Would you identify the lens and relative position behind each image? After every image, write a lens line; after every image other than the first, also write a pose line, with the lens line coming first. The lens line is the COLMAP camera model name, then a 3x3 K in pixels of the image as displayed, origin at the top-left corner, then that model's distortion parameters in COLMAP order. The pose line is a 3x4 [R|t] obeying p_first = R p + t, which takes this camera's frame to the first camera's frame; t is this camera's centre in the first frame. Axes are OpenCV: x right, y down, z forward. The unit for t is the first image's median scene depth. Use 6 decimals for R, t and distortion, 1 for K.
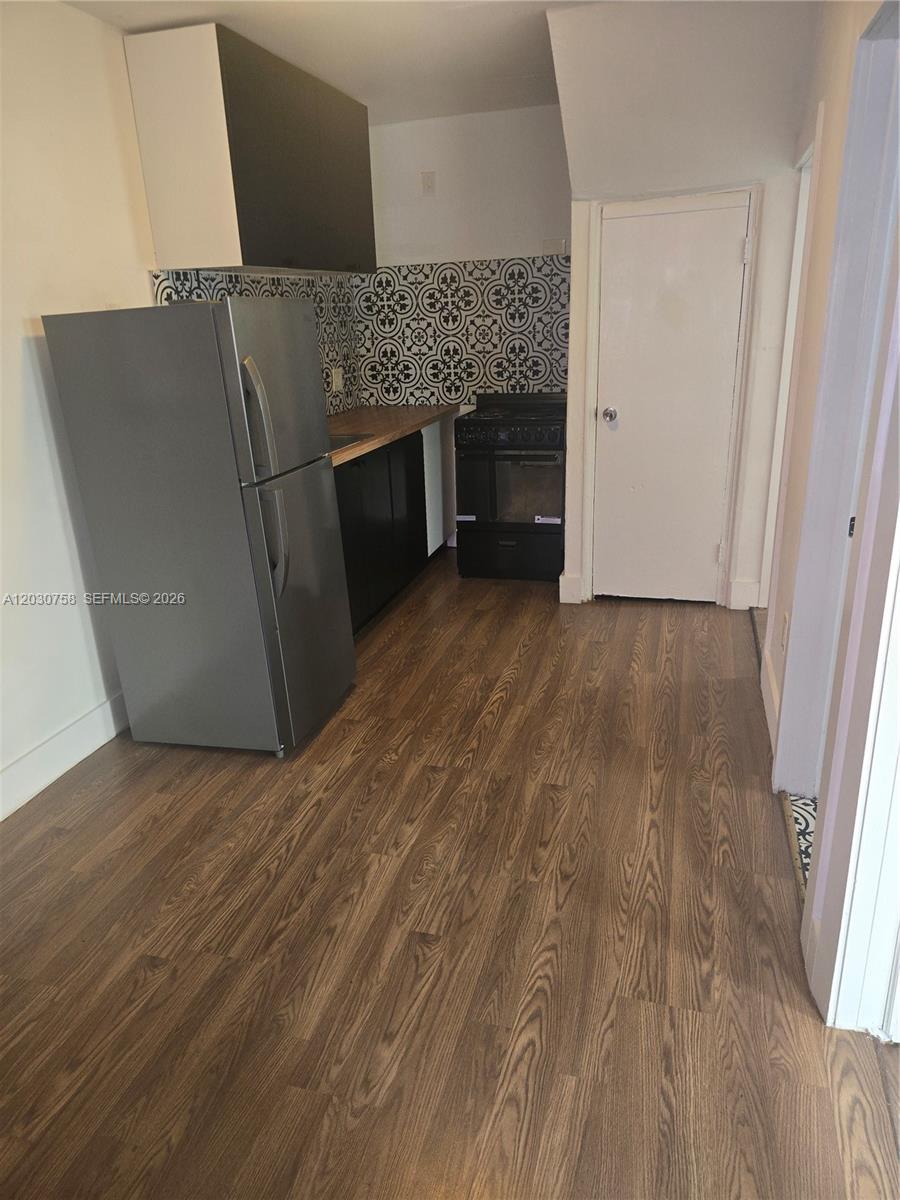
lens RADIAL K [[809.3, 0, 440.4], [0, 809.3, 595.1], [0, 0, 1]] dist [0.071833, -0.067625]
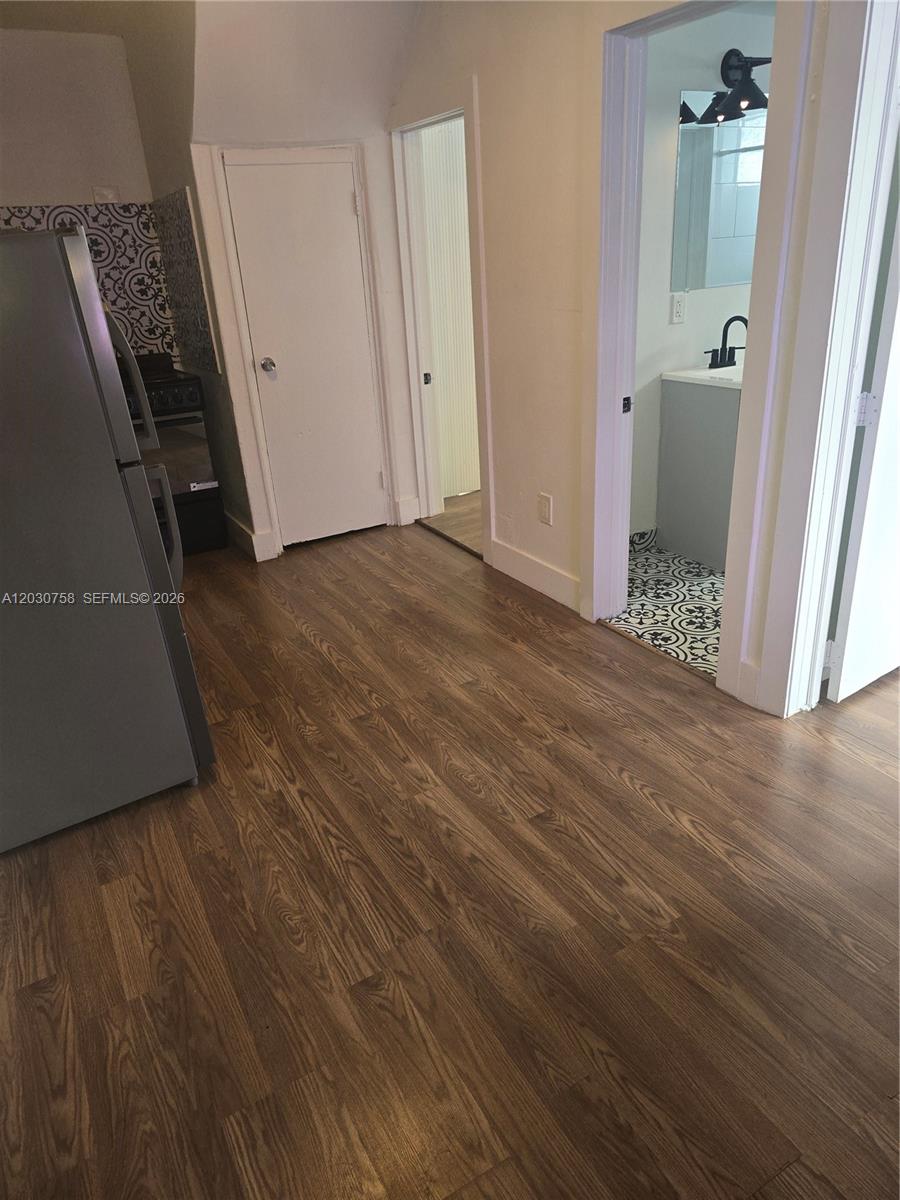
lens RADIAL K [[805.7, 0, 451.1], [0, 805.7, 587.9], [0, 0, 1]] dist [0.104300, -0.135550]
pose [[0.688472, -0.281390, 0.668450, -0.604721], [0.268997, 0.955000, 0.124962, -0.035204], [-0.673533, 0.093778, 0.733184, 0.207337]]
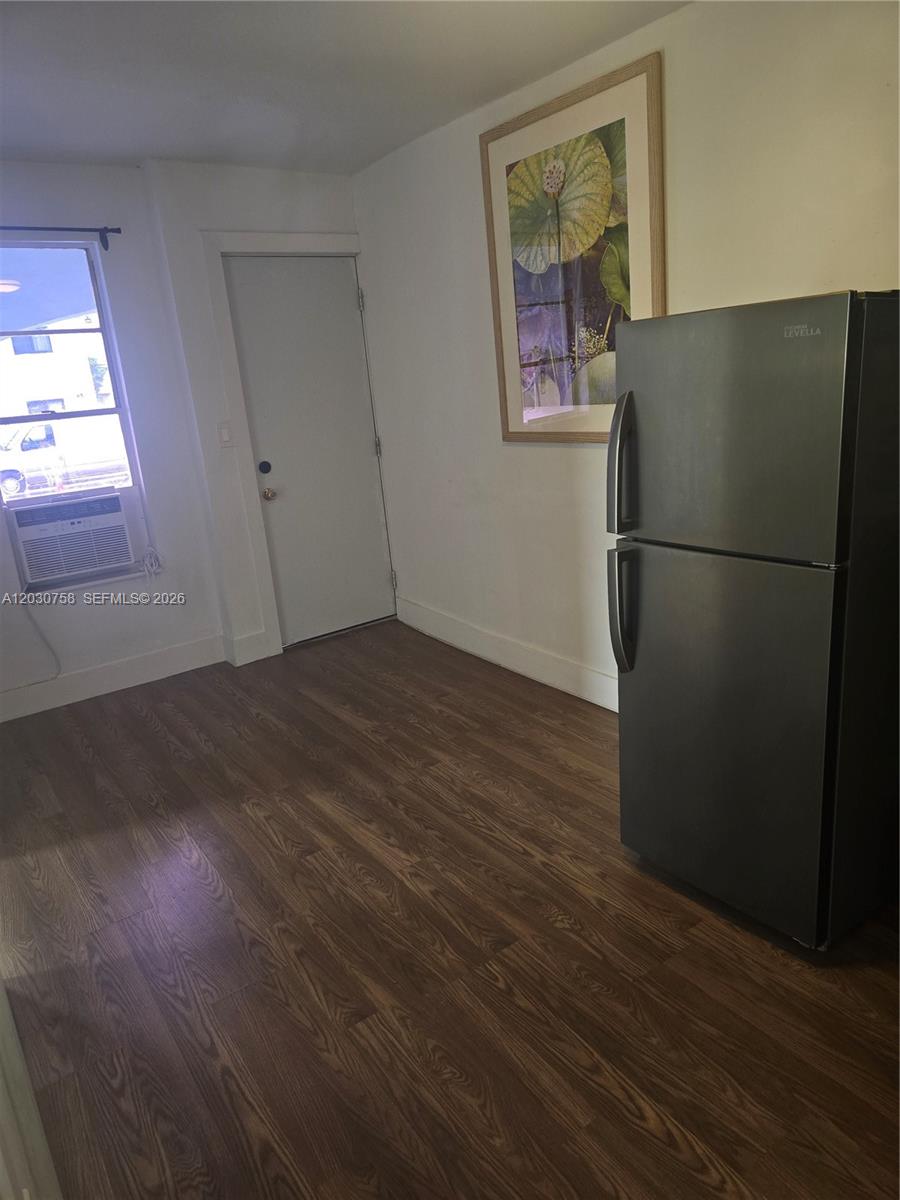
lens RADIAL K [[809.3, 0, 440.4], [0, 809.3, 595.1], [0, 0, 1]] dist [0.071833, -0.067625]
pose [[-0.620388, 0.304664, -0.722702, 0.537775], [-0.143445, 0.861847, 0.486460, -0.481202], [0.771065, 0.405462, -0.490978, 1.323971]]
